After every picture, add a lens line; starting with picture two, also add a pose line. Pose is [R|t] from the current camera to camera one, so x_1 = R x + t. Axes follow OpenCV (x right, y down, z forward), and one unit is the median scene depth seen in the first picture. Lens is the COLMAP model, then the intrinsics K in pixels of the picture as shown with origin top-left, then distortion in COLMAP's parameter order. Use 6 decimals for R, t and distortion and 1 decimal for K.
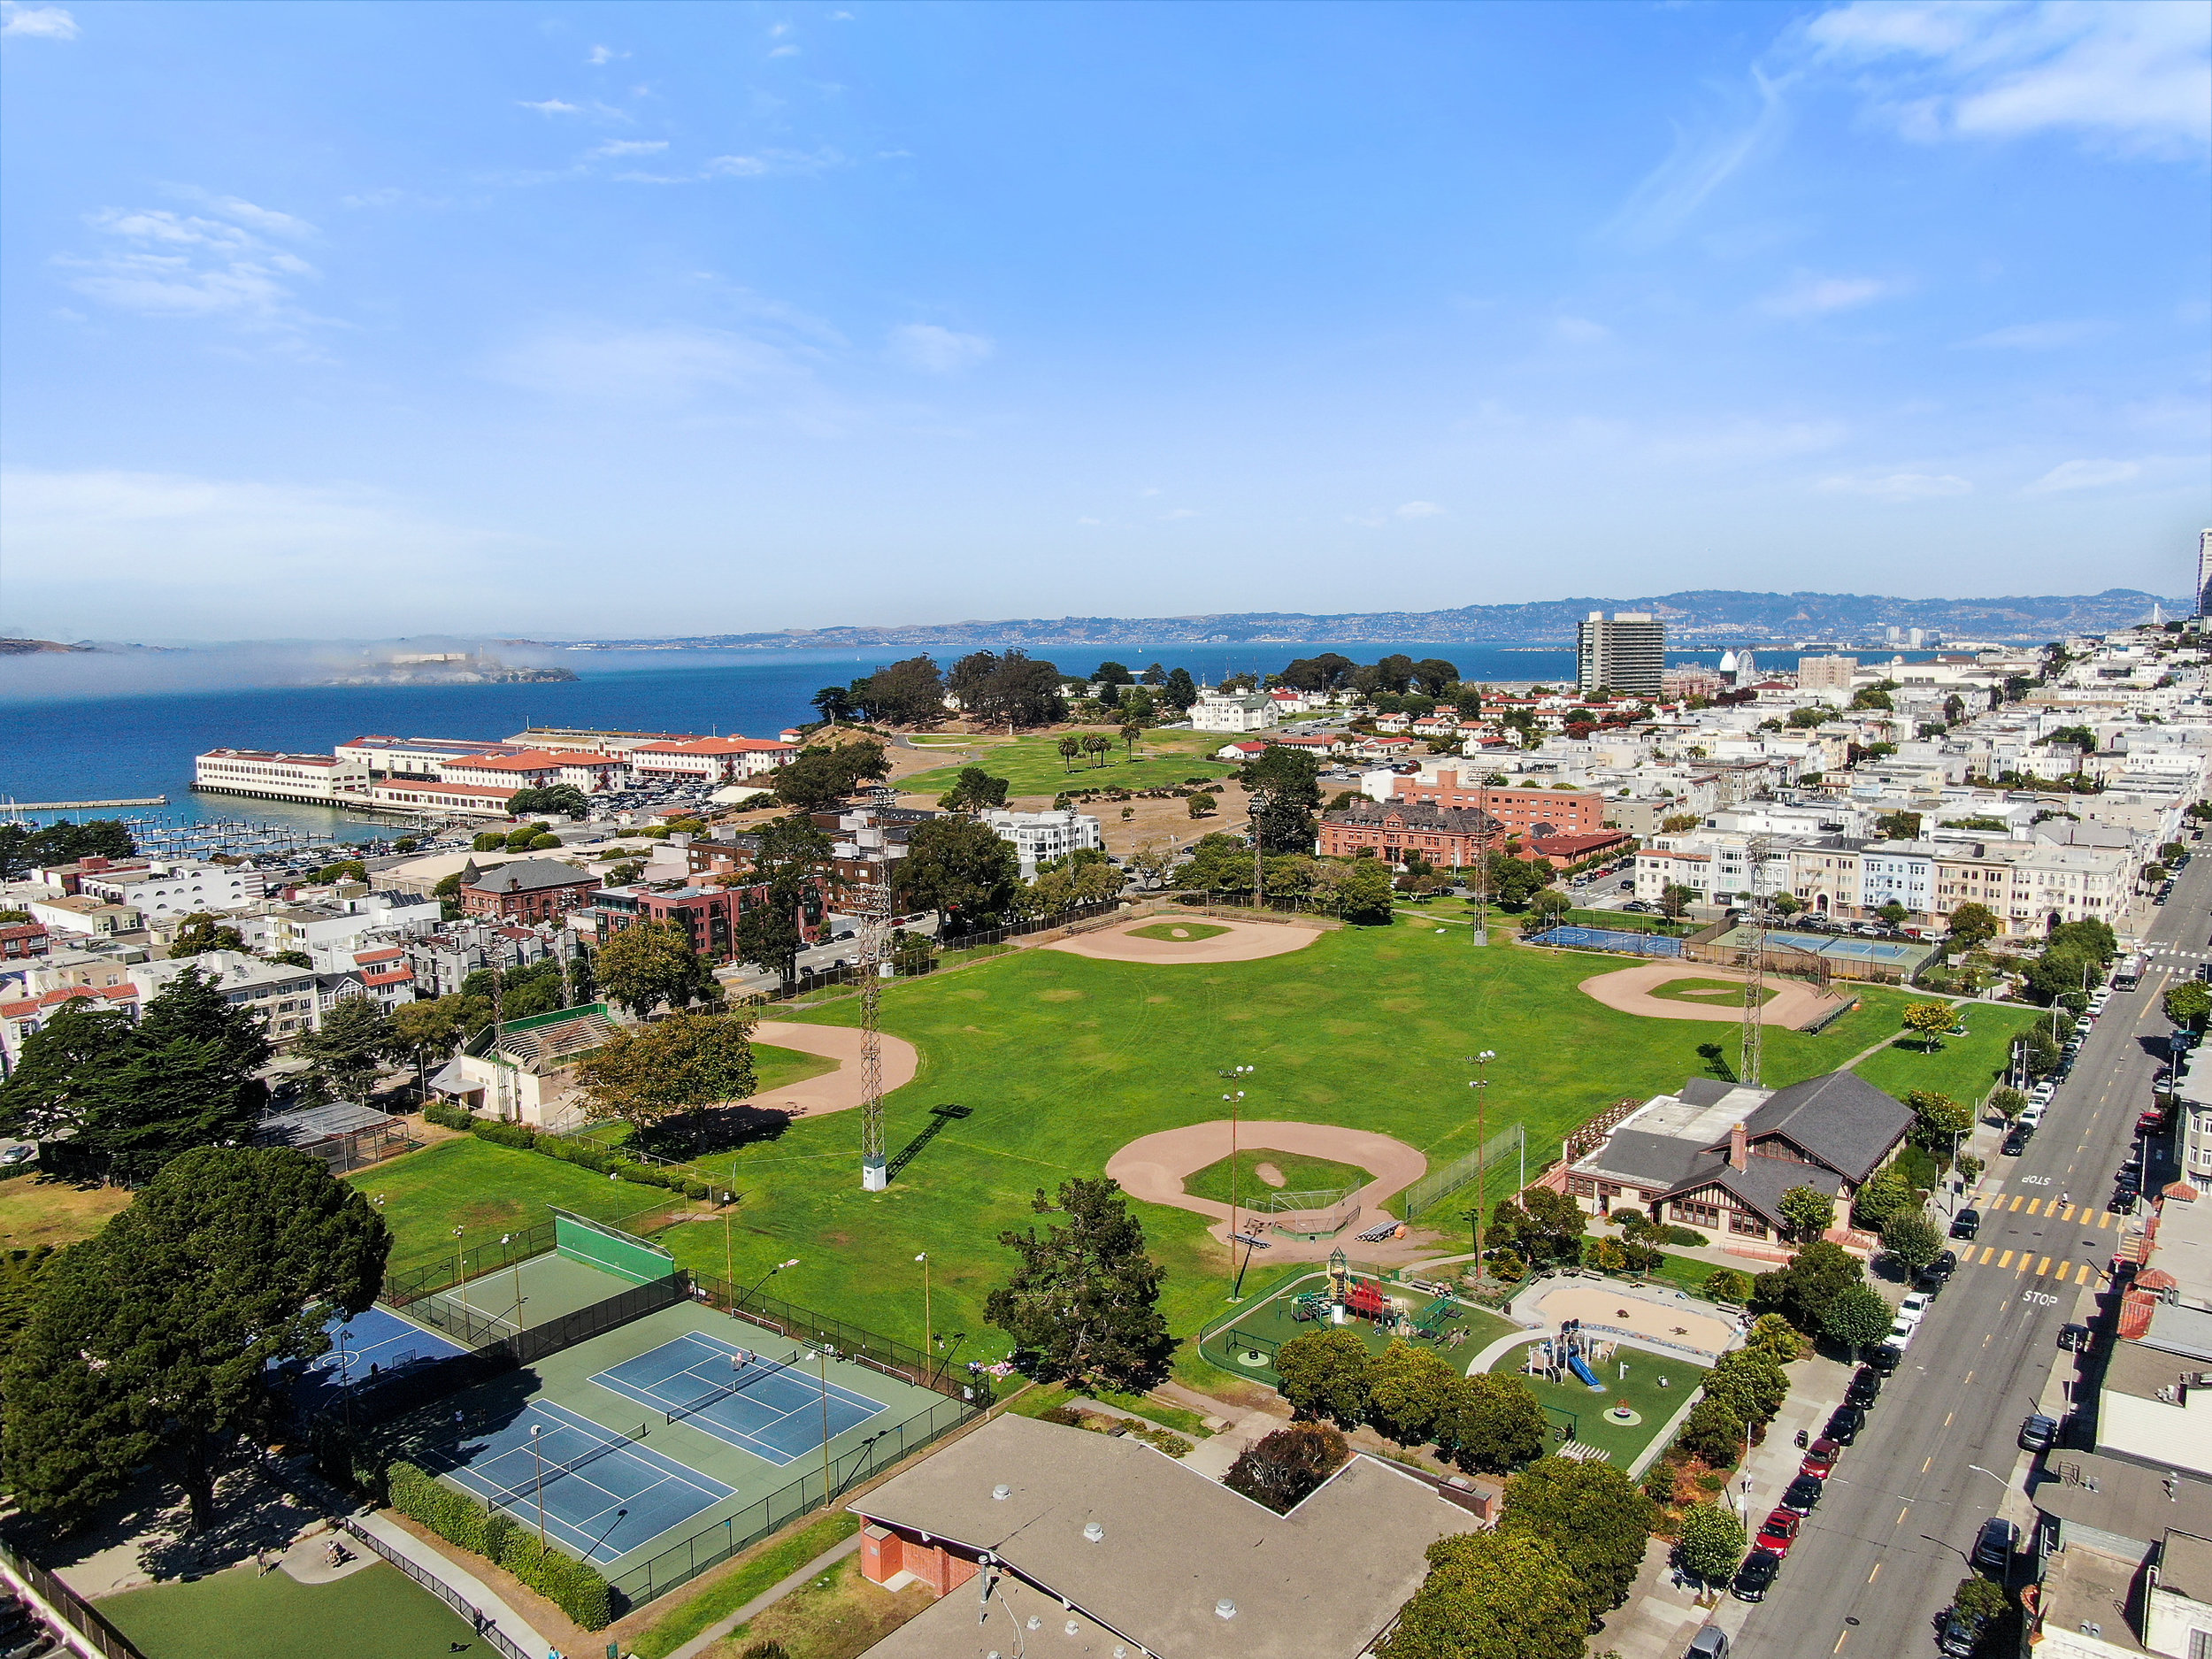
lens RADIAL K [[1592.5, 0, 1109.2], [0, 1592.5, 832.3], [0, 0, 1]] dist [-0.009403, -0.001656]
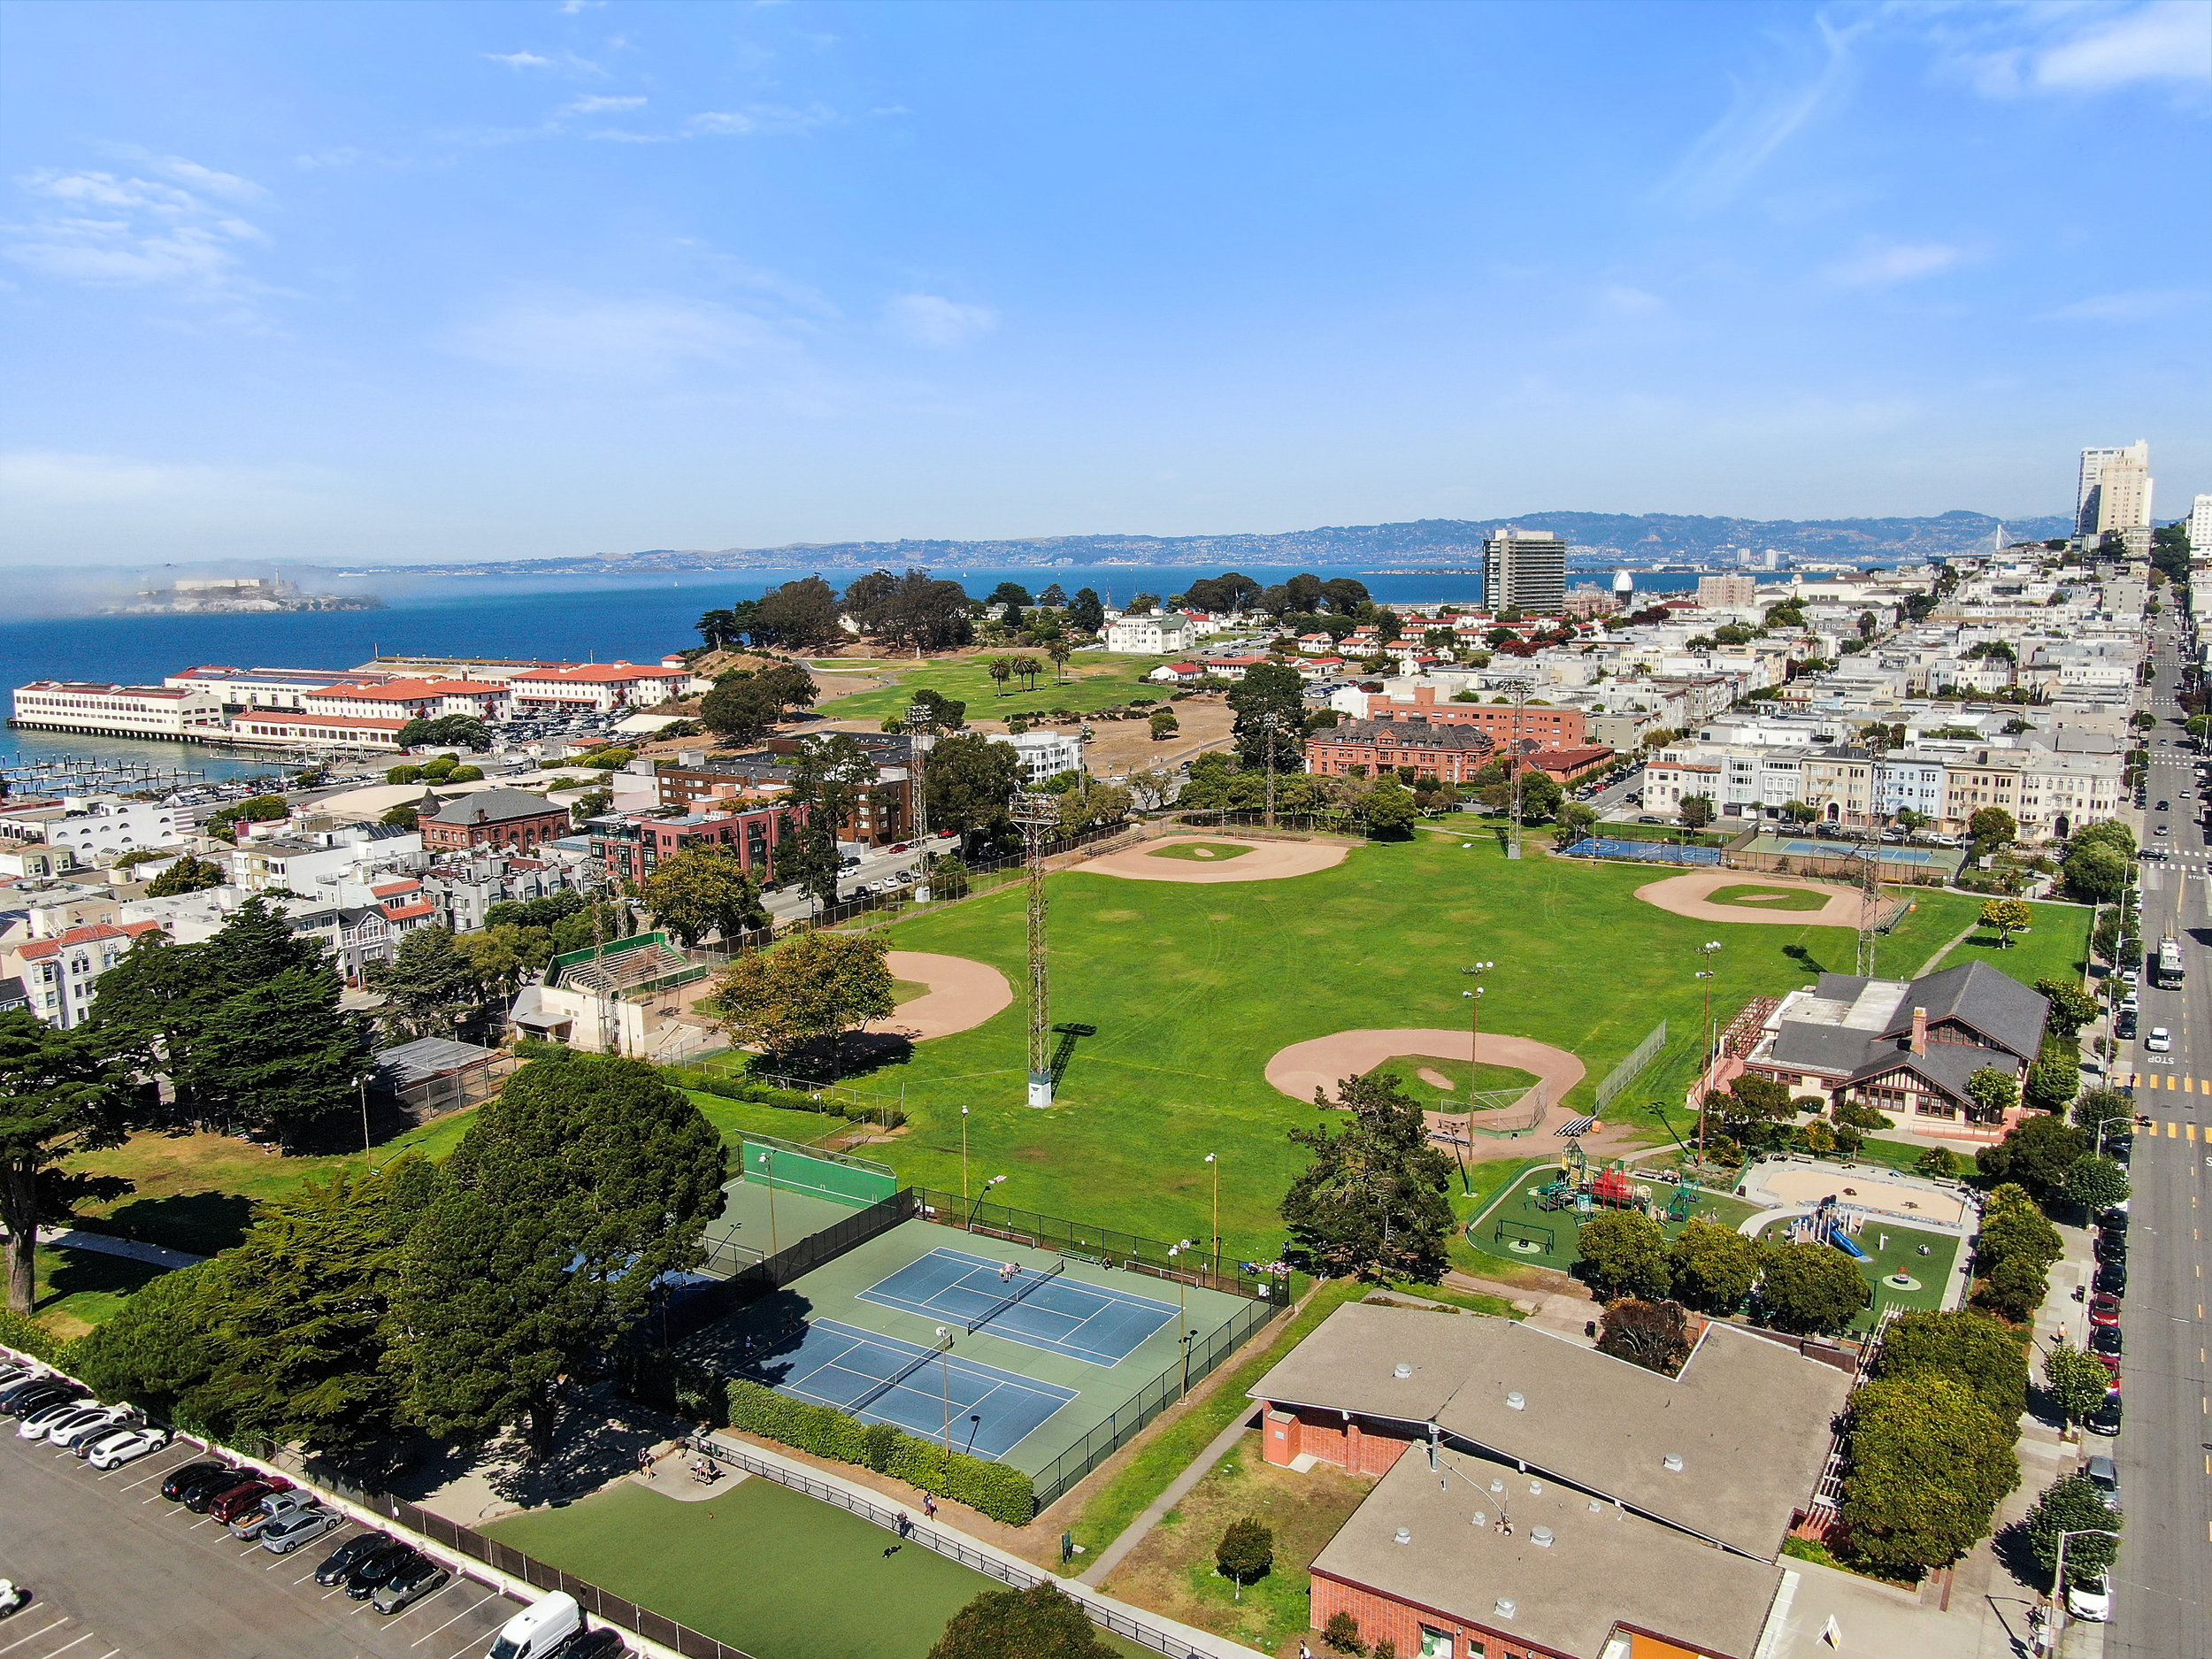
lens RADIAL K [[1664.1, 0, 1107.5], [0, 1664.1, 825.0], [0, 0, 1]] dist [-0.015033, 0.006548]
pose [[0.995441, -0.016683, 0.093910, -0.125299], [0.013324, 0.999253, 0.036282, 0.009860], [-0.094445, -0.034866, 0.994919, -0.007572]]
